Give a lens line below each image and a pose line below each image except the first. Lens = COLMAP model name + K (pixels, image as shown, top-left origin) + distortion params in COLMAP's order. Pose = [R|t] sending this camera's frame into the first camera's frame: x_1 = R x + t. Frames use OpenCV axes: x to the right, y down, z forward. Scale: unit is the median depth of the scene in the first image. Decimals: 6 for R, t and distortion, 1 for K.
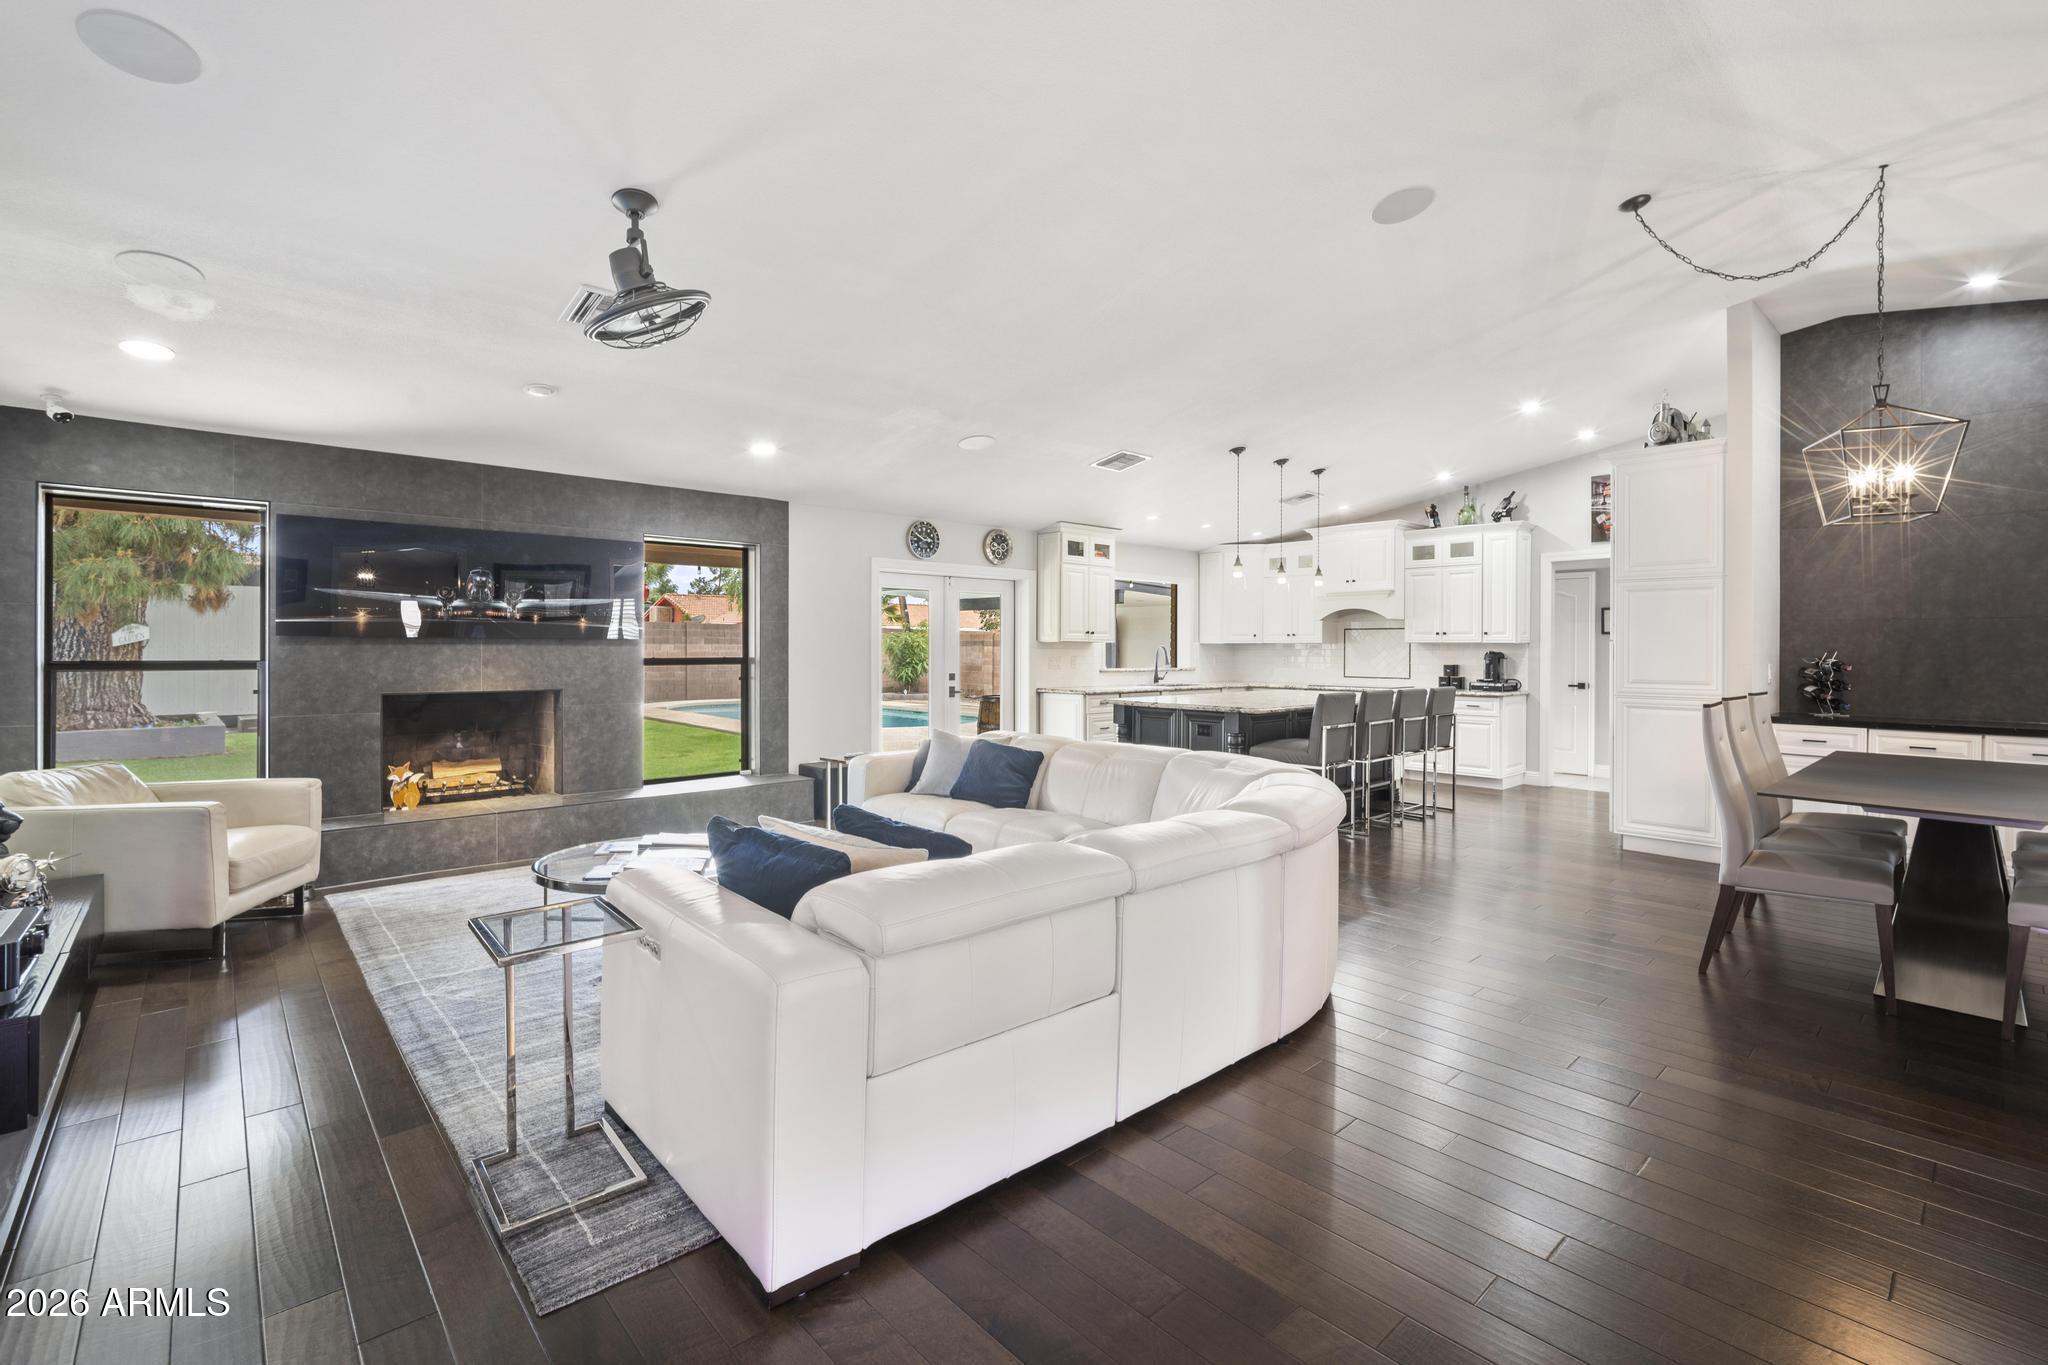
lens RADIAL K [[905.6, 0, 1016.6], [0, 905.6, 654.4], [0, 0, 1]] dist [-0.016326, 0.005913]
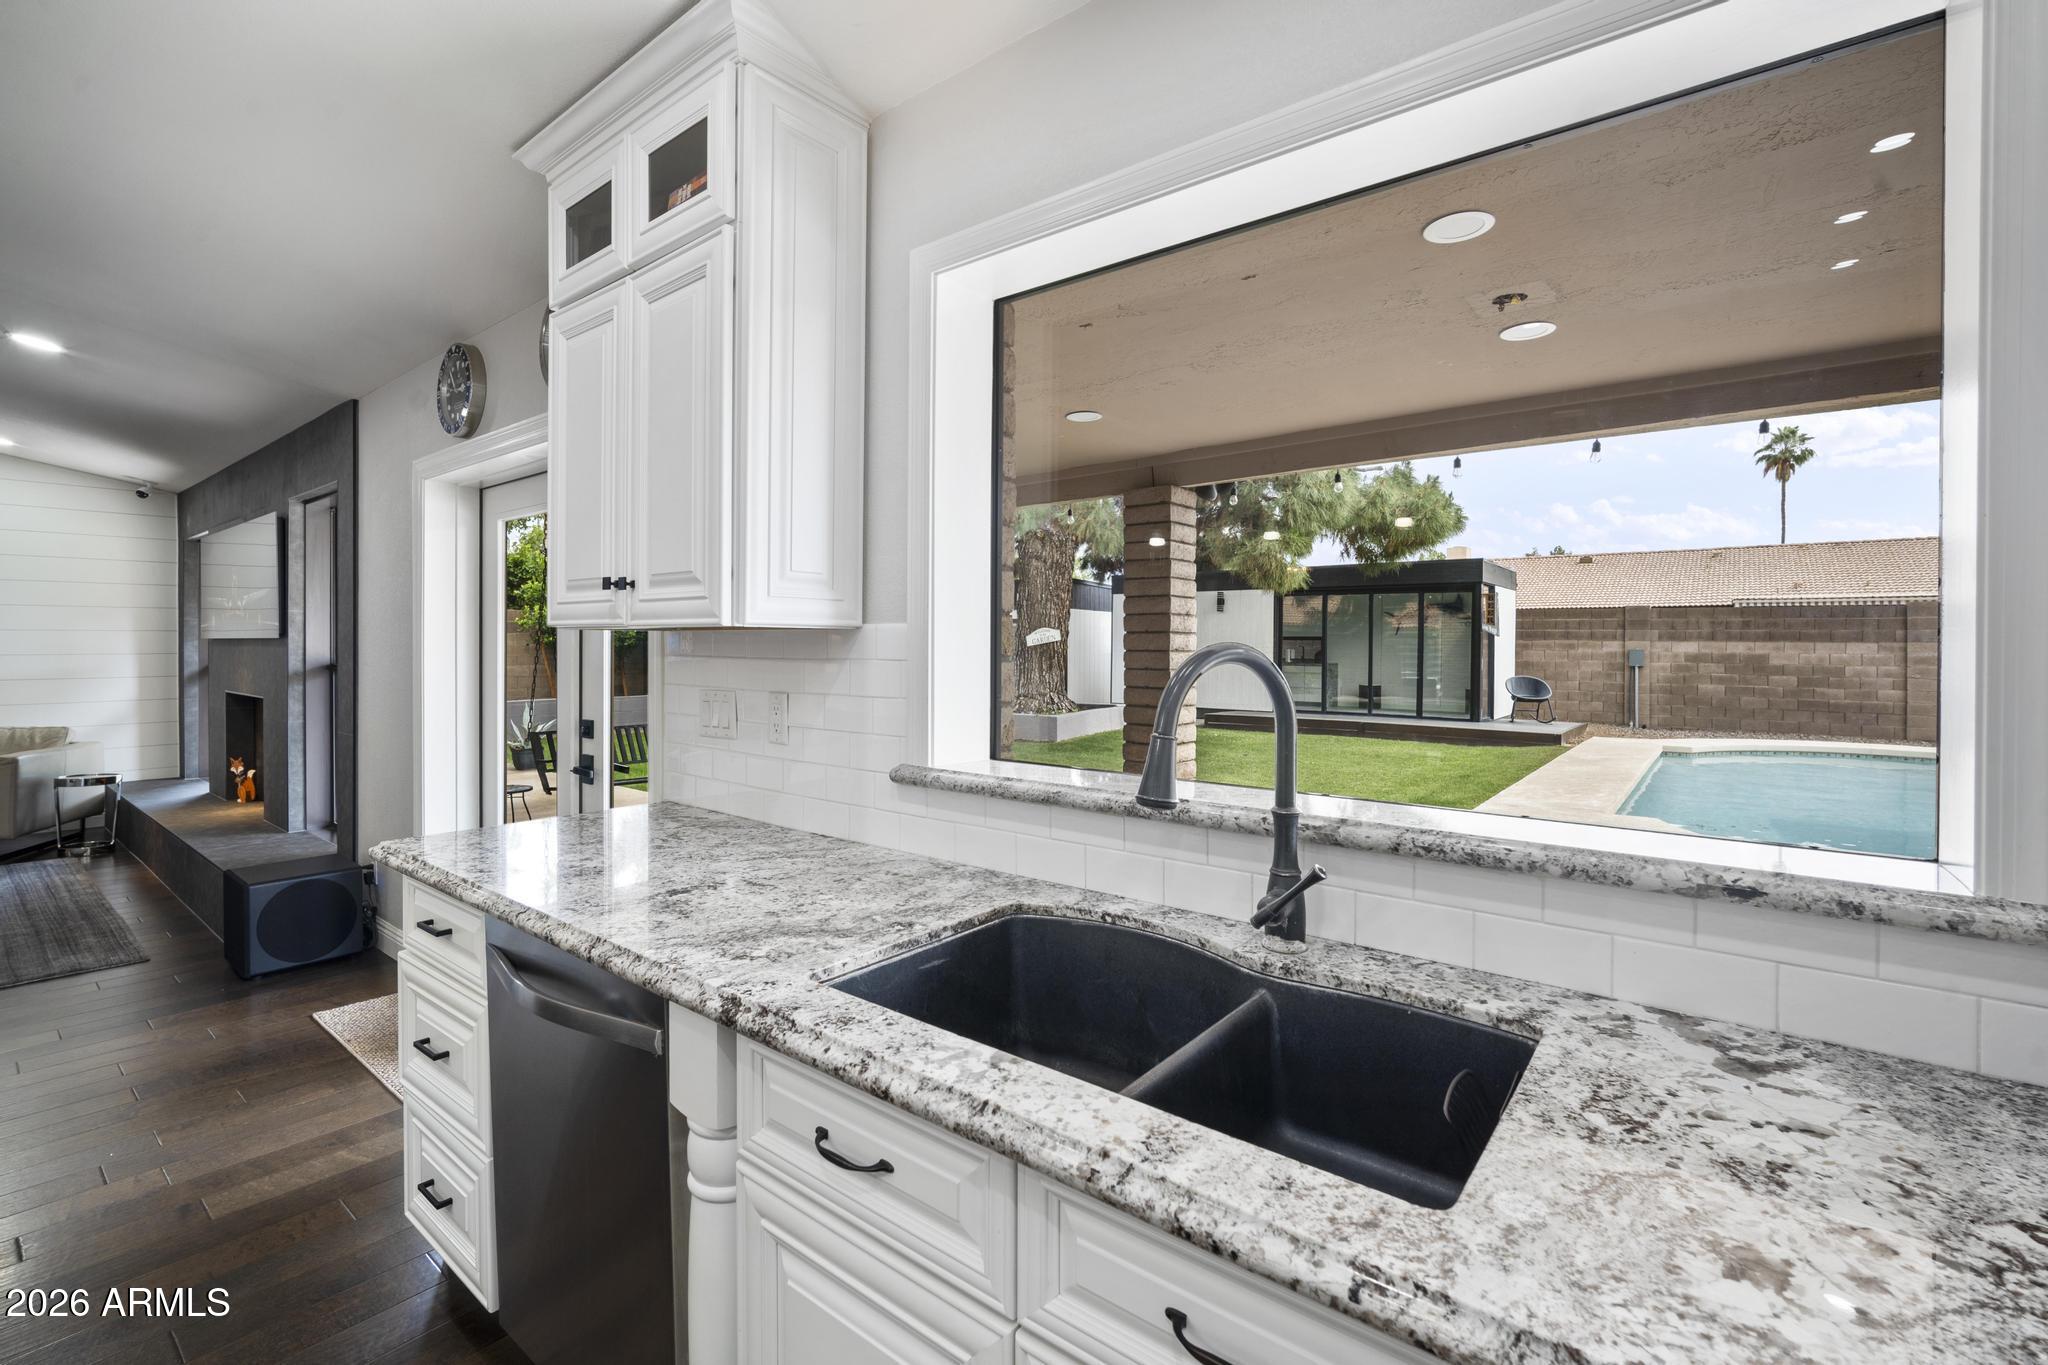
lens RADIAL K [[905.6, 0, 1016.6], [0, 905.6, 654.4], [0, 0, 1]] dist [-0.016326, 0.005913]
pose [[0.154115, 0.008334, -0.988018, 0.348813], [-0.008574, 0.999938, 0.007097, -0.010596], [0.988016, 0.007377, 0.154177, 1.204017]]
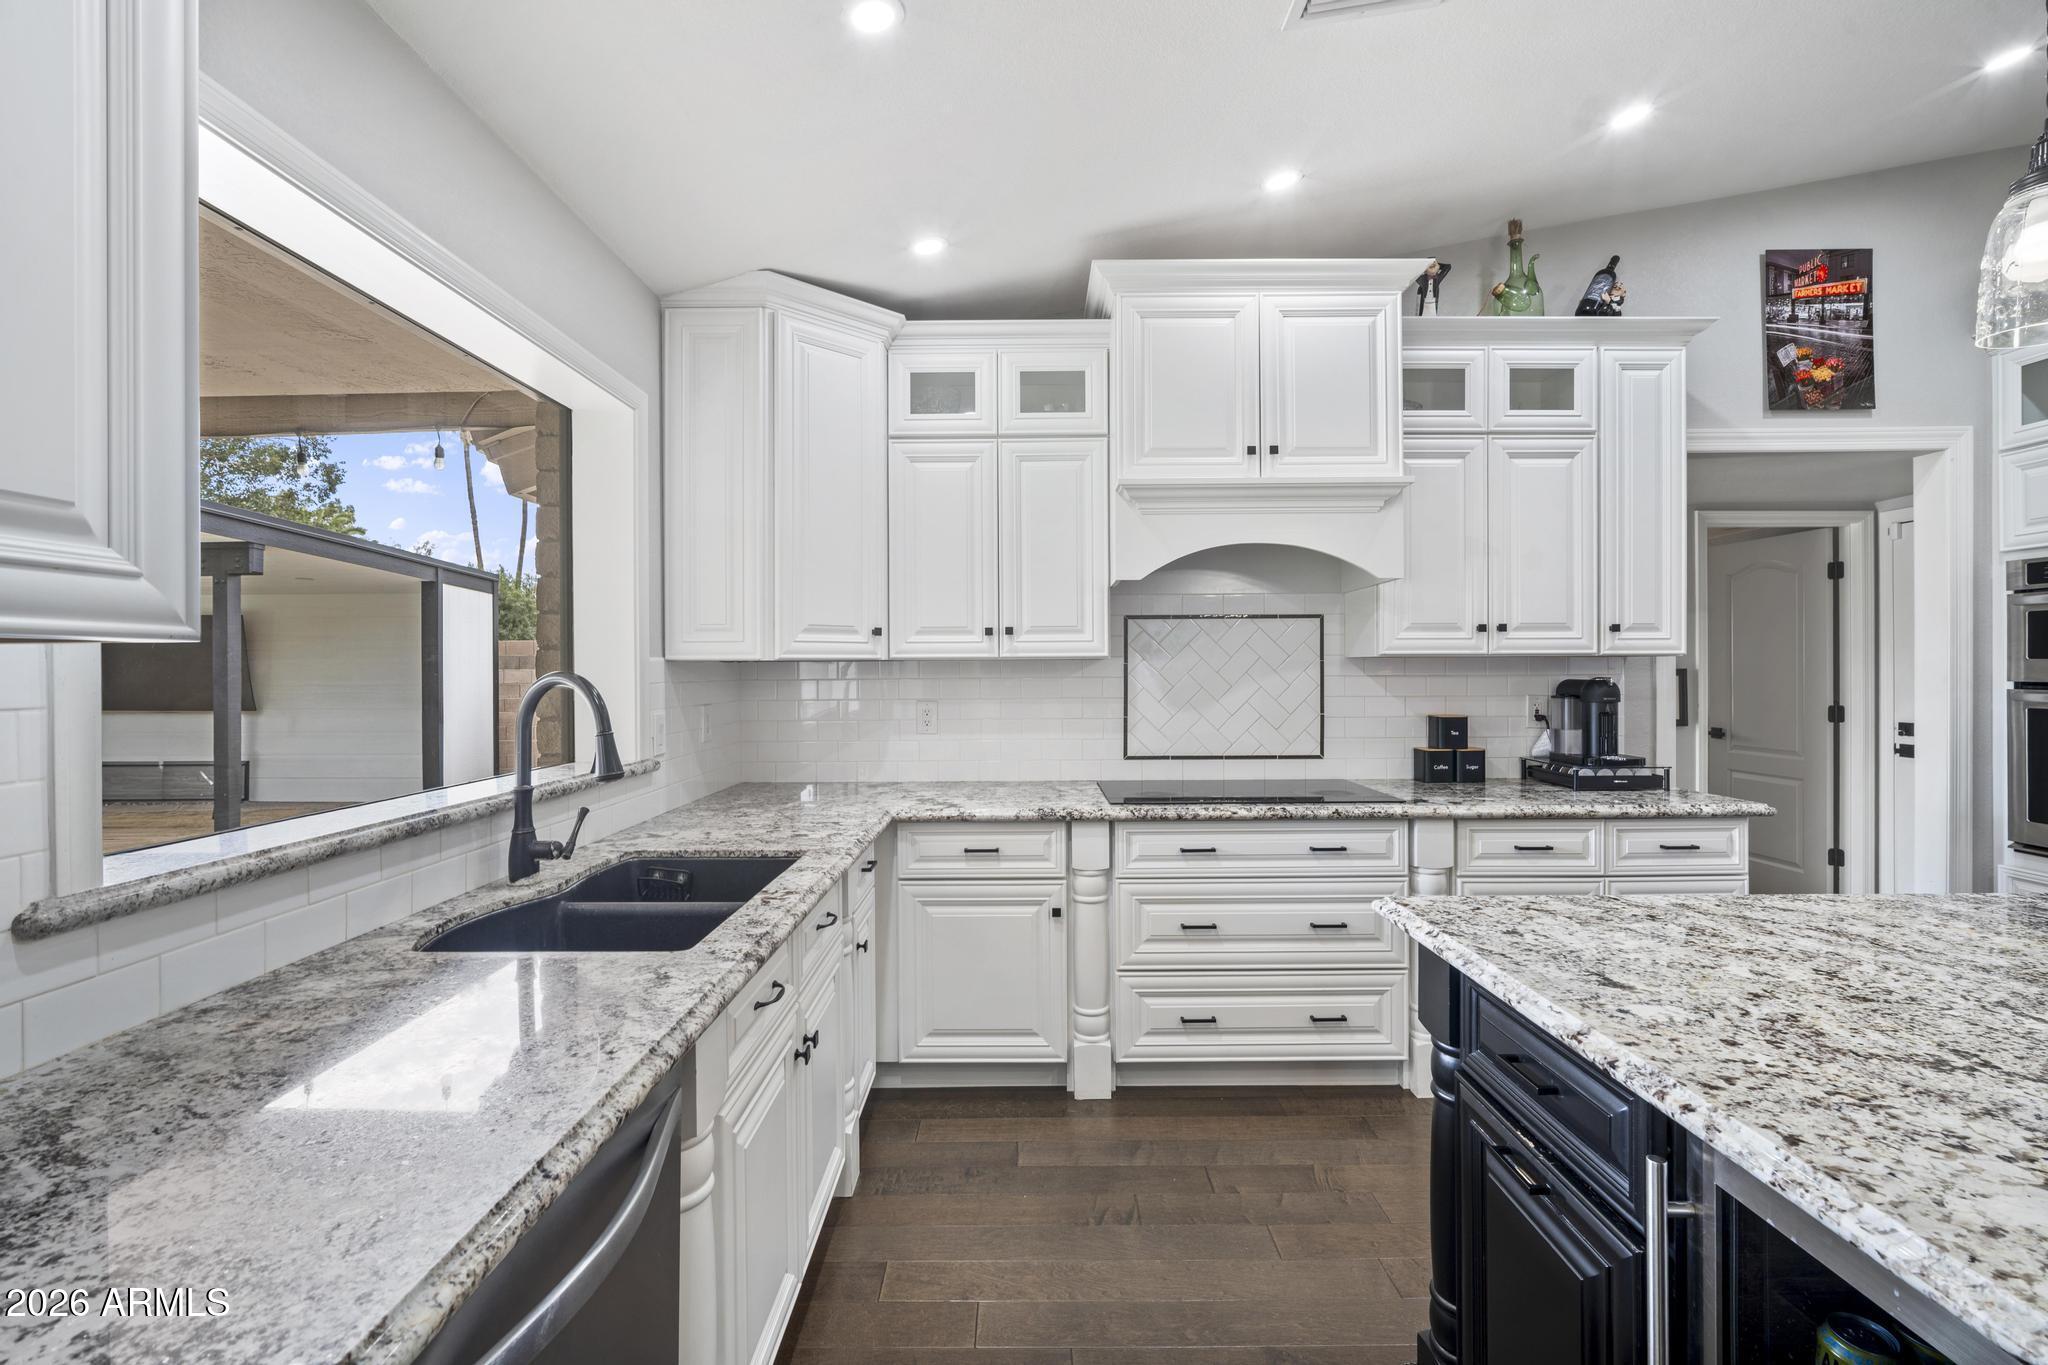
lens RADIAL K [[892.1, 0, 1024.9], [0, 892.1, 668.0], [0, 0, 1]] dist [-0.002179, 0.000073]
pose [[0.671658, -0.006458, 0.740833, 0.115707], [0.012397, 0.999920, -0.002523, -0.010713], [-0.740758, 0.010879, 0.671684, 1.027916]]
